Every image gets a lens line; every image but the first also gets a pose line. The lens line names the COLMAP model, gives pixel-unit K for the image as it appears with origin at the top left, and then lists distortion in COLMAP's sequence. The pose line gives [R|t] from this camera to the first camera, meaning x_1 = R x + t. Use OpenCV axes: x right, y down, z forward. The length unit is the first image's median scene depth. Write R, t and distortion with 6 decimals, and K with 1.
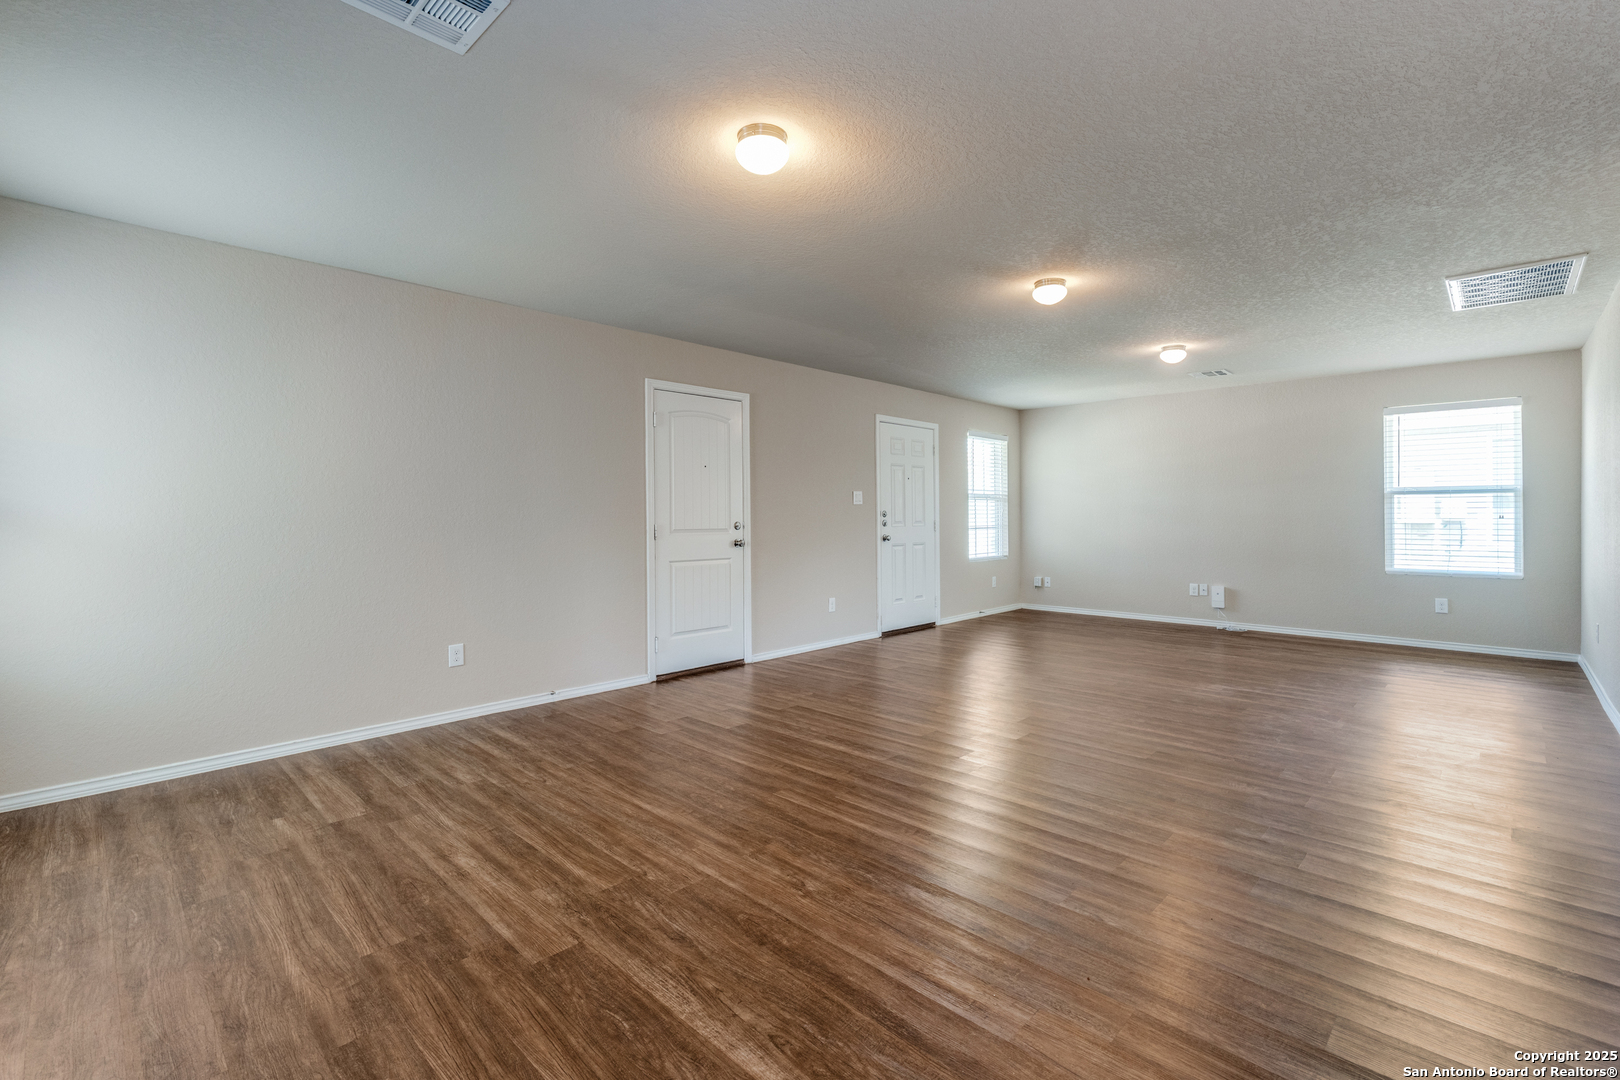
lens RADIAL K [[726.2, 0, 816.1], [0, 726.2, 517.6], [0, 0, 1]] dist [-0.001712, 0.000007]
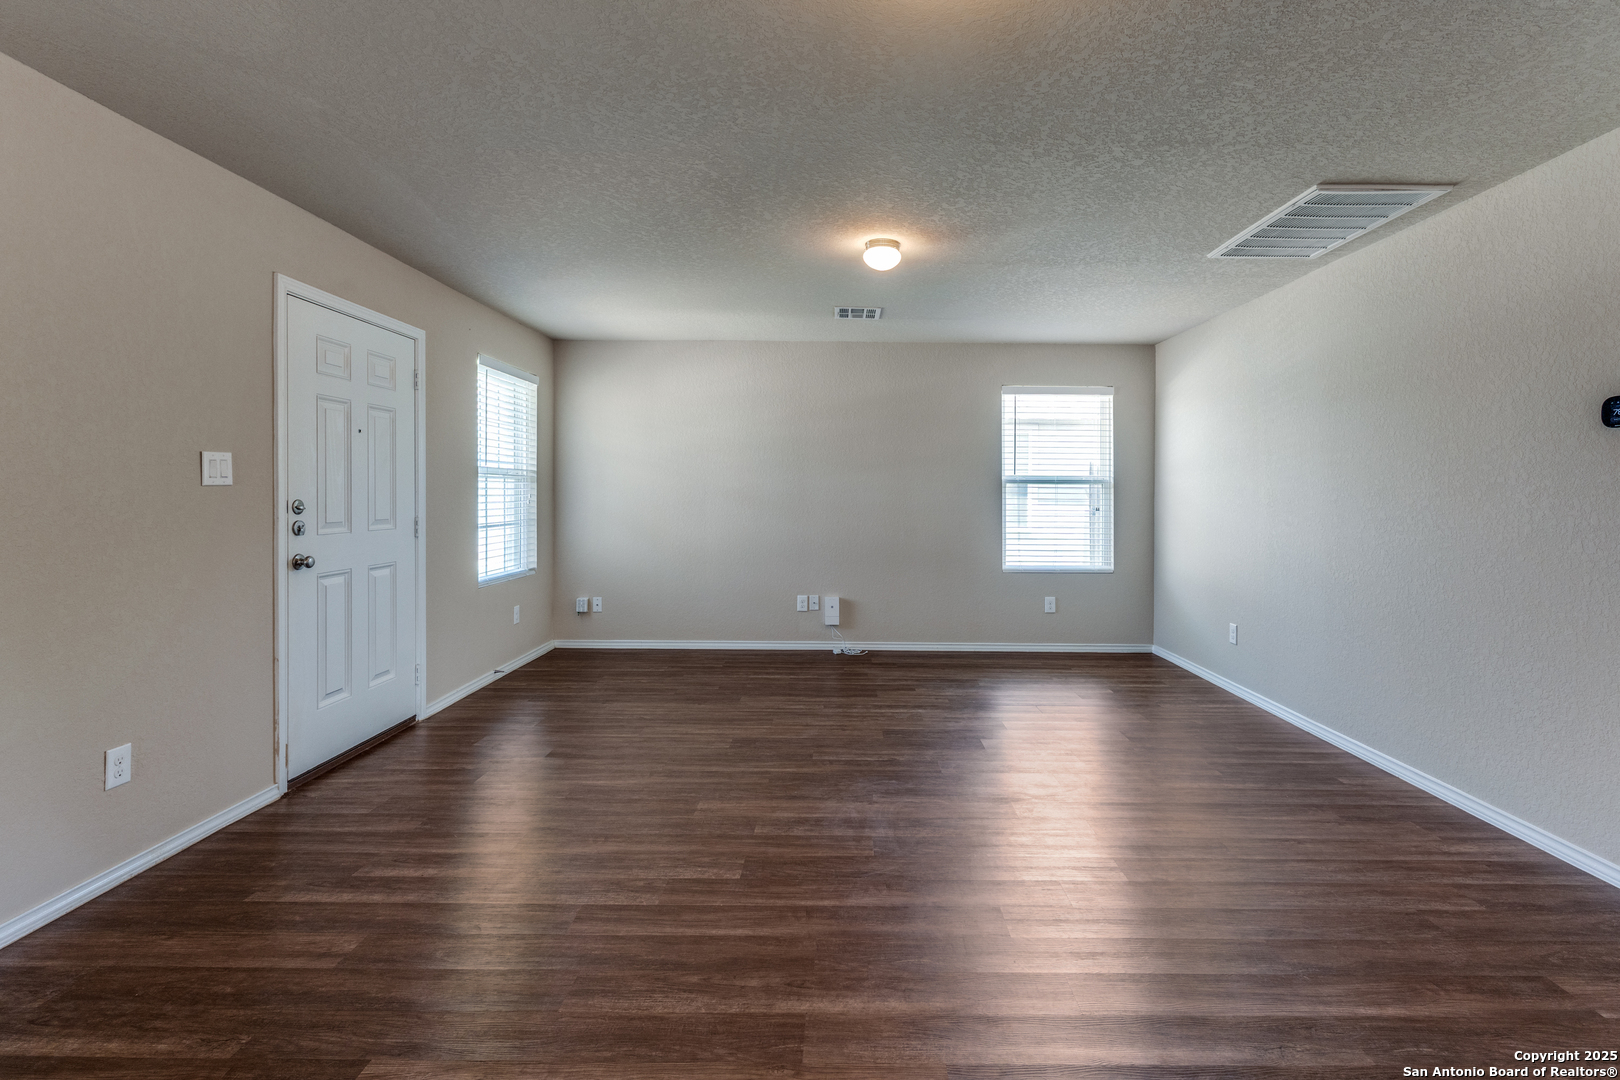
lens RADIAL K [[751.2, 0, 868.9], [0, 751.2, 493.7], [0, 0, 1]] dist [-0.000995, 0.000007]
pose [[0.718695, 0.008144, 0.695278, 0.027036], [-0.005897, 0.999967, -0.005618, -0.012515], [-0.695301, -0.000063, 0.718719, 0.438749]]
